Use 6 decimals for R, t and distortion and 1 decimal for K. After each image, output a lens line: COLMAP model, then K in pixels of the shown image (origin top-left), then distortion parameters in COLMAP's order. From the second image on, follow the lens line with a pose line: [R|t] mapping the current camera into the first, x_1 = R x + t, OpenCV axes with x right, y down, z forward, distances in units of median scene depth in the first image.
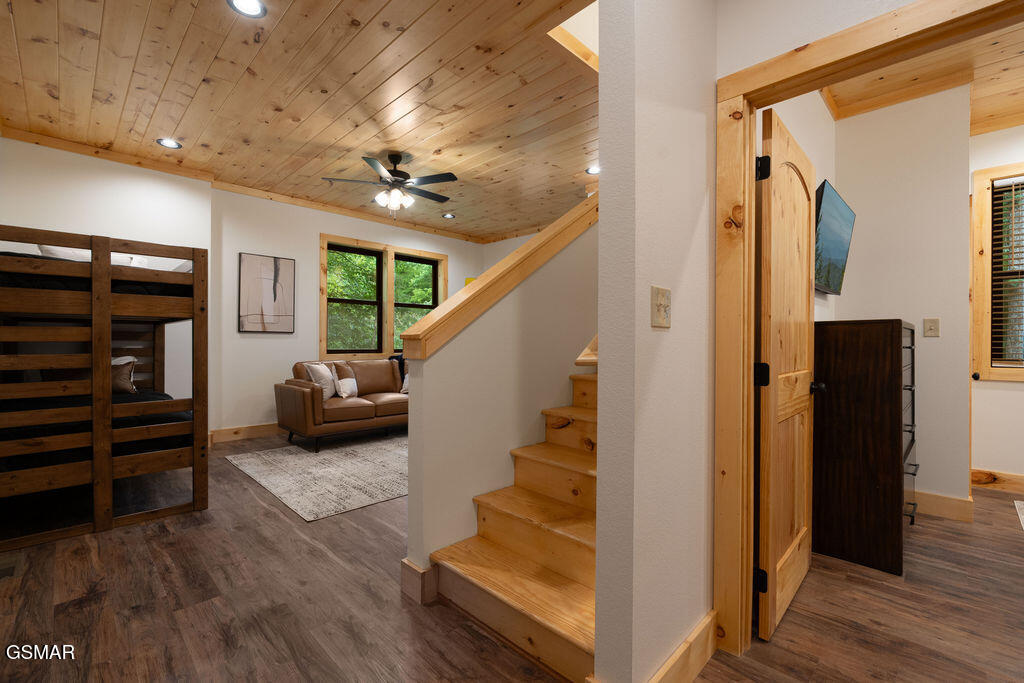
lens RADIAL K [[445.7, 0, 508.8], [0, 445.7, 342.3], [0, 0, 1]] dist [-0.003457, -0.000133]
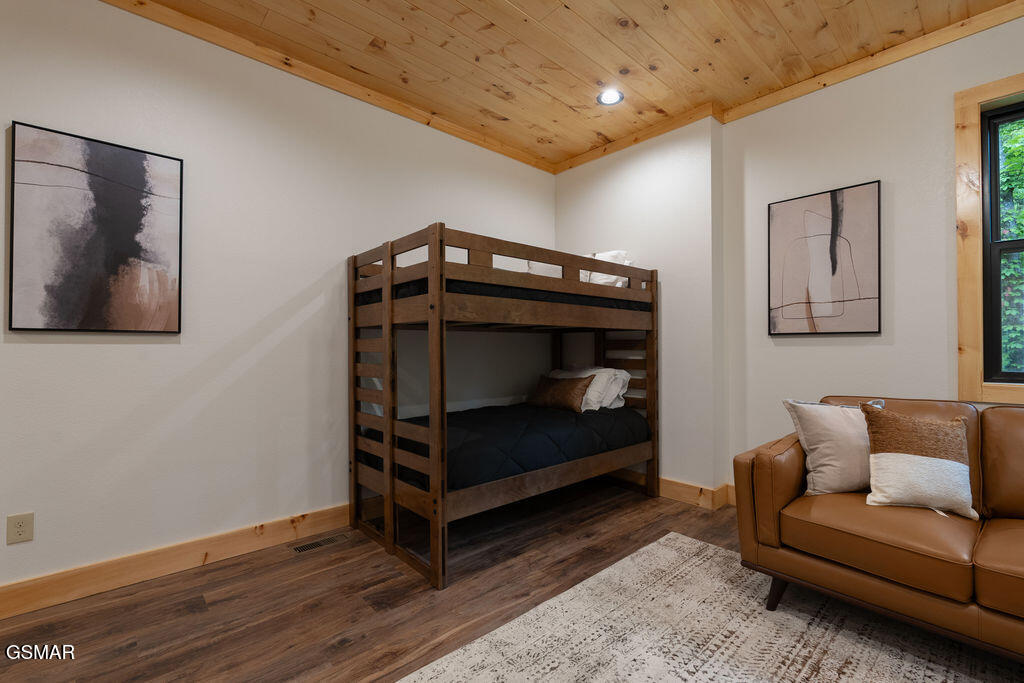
lens RADIAL K [[446.8, 0, 510.2], [0, 446.8, 343.5], [0, 0, 1]] dist [-0.003790, 0.000045]
pose [[-0.050027, -0.015803, -0.998623, 0.021199], [-0.000084, 0.999875, -0.015819, -0.003683], [0.998748, -0.000707, -0.050022, 0.930675]]
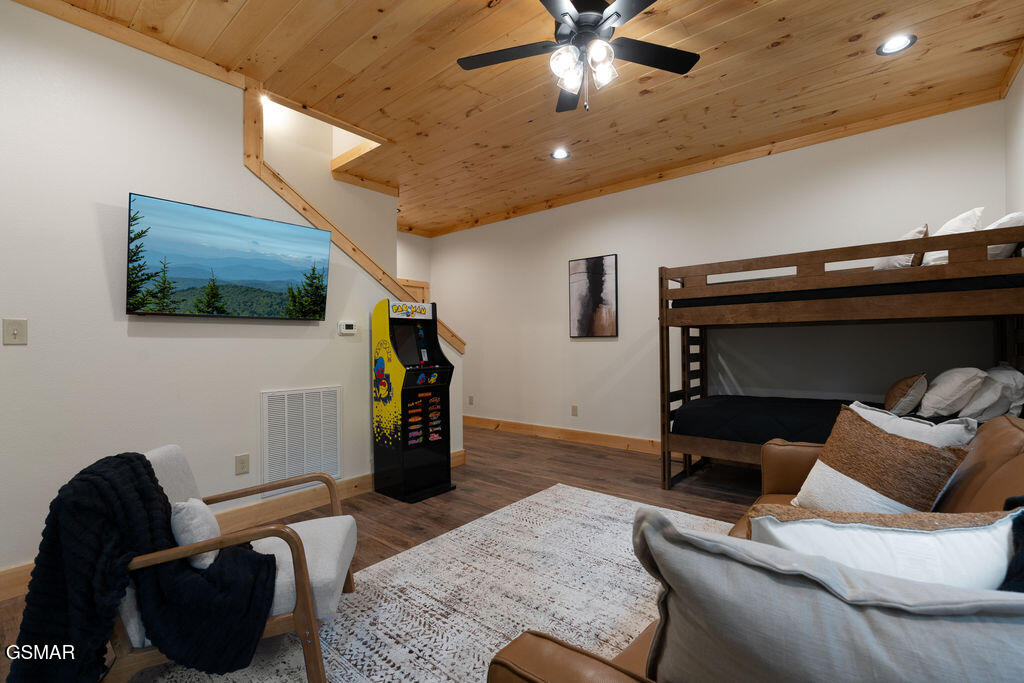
lens RADIAL K [[446.8, 0, 510.2], [0, 446.8, 343.5], [0, 0, 1]] dist [-0.003790, 0.000045]
pose [[-0.995647, 0.004201, -0.093107, -0.141362], [0.004273, 0.999991, -0.000576, -0.007055], [0.093104, -0.000971, -0.995656, 1.728074]]
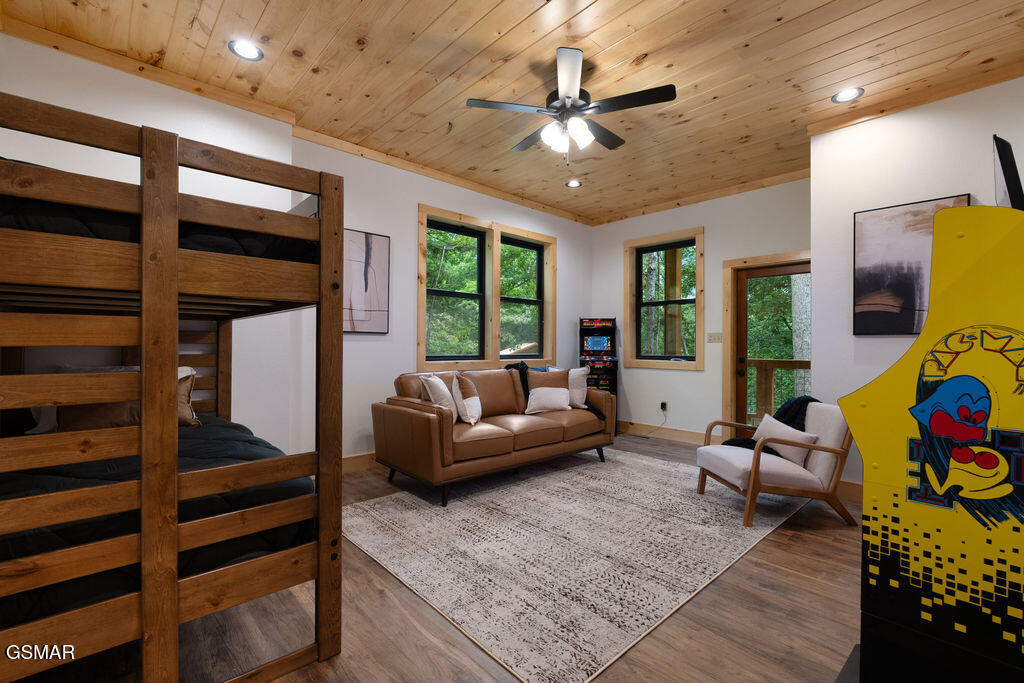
lens RADIAL K [[446.8, 0, 510.2], [0, 446.8, 343.5], [0, 0, 1]] dist [-0.003790, 0.000045]
pose [[0.999146, 0.002417, -0.041249, -0.363426], [-0.002612, 0.999986, -0.004690, -0.002392], [0.041237, 0.004794, 0.999138, 0.374260]]
